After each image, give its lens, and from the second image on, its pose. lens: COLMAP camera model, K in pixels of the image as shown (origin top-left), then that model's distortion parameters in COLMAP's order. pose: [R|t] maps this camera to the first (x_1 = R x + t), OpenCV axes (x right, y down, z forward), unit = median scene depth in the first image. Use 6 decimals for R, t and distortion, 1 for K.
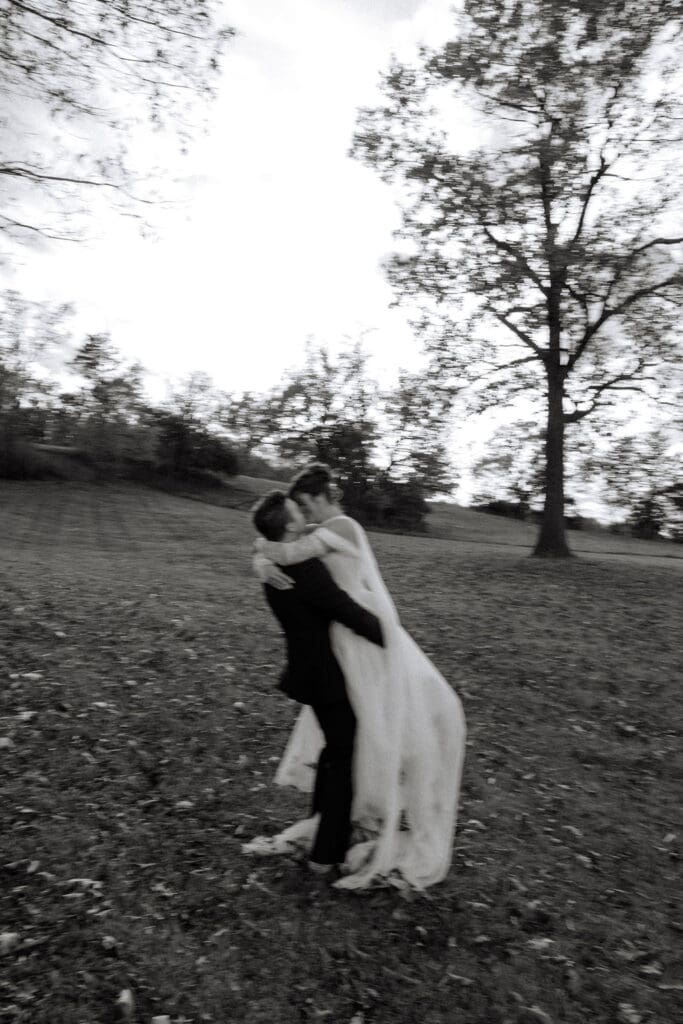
lens RADIAL K [[837.7, 0, 345.1], [0, 837.7, 525.5], [0, 0, 1]] dist [0.010218, 0.002509]
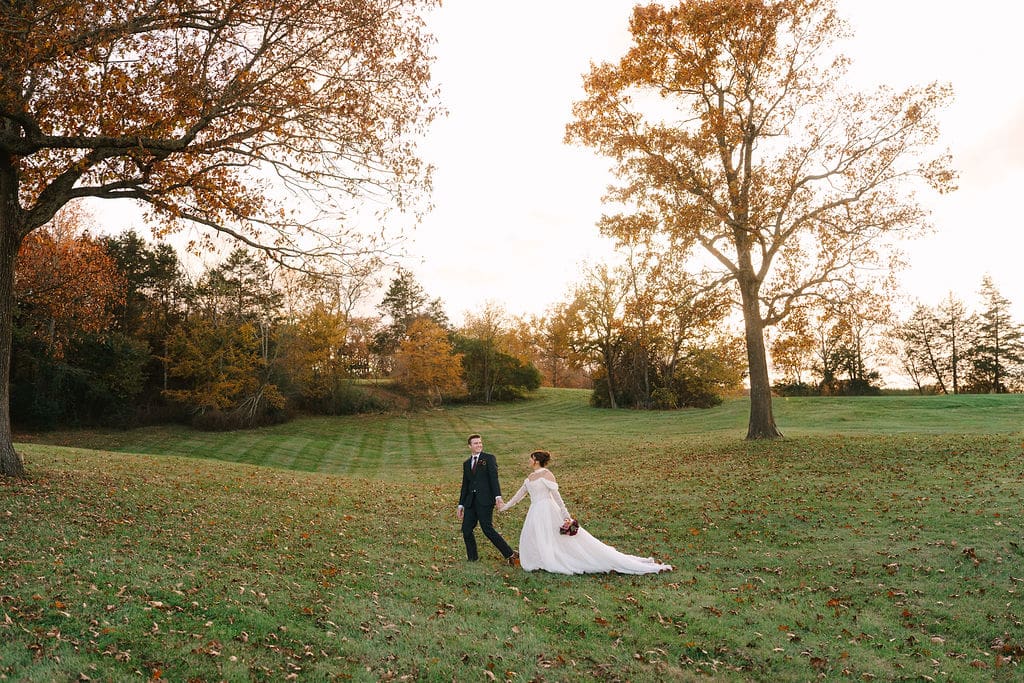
lens RADIAL K [[855.5, 0, 509.4], [0, 855.5, 355.3], [0, 0, 1]] dist [-0.056774, -0.022114]
pose [[0.977003, -0.117864, -0.177687, 0.042870], [0.101936, 0.990121, -0.096282, 0.000330], [0.187280, 0.075955, 0.979366, -0.102791]]
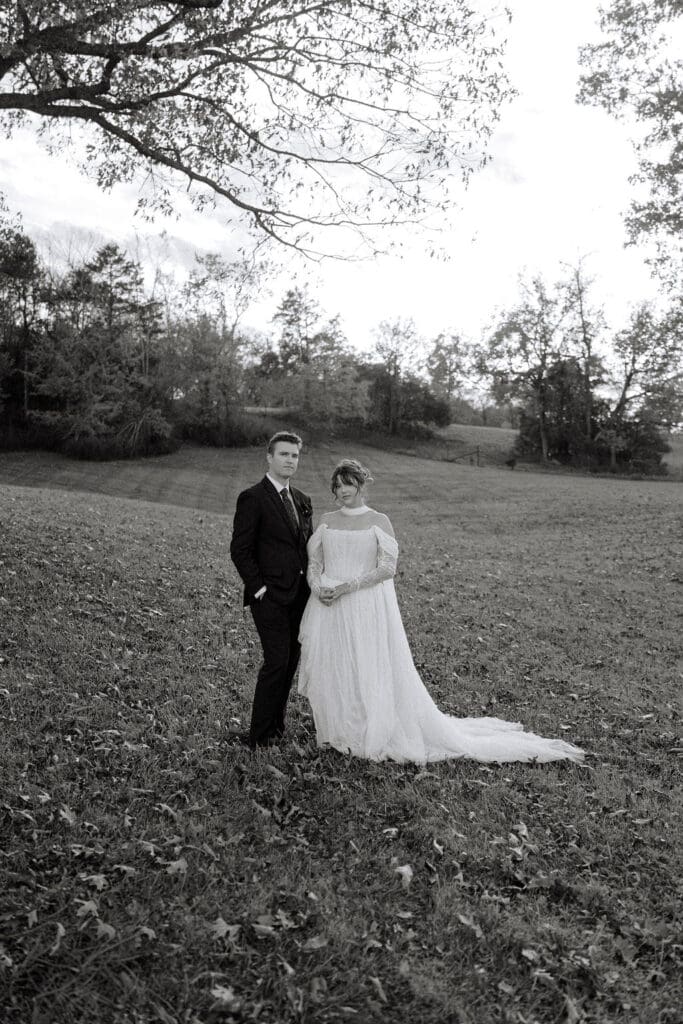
lens RADIAL K [[942.2, 0, 342.8], [0, 942.2, 525.5], [0, 0, 1]] dist [-0.000880, -0.012988]
pose [[0.972413, -0.048733, -0.228121, -0.012474], [0.060879, 0.997061, 0.046510, -0.005339], [0.225184, -0.059114, 0.972521, -0.060840]]
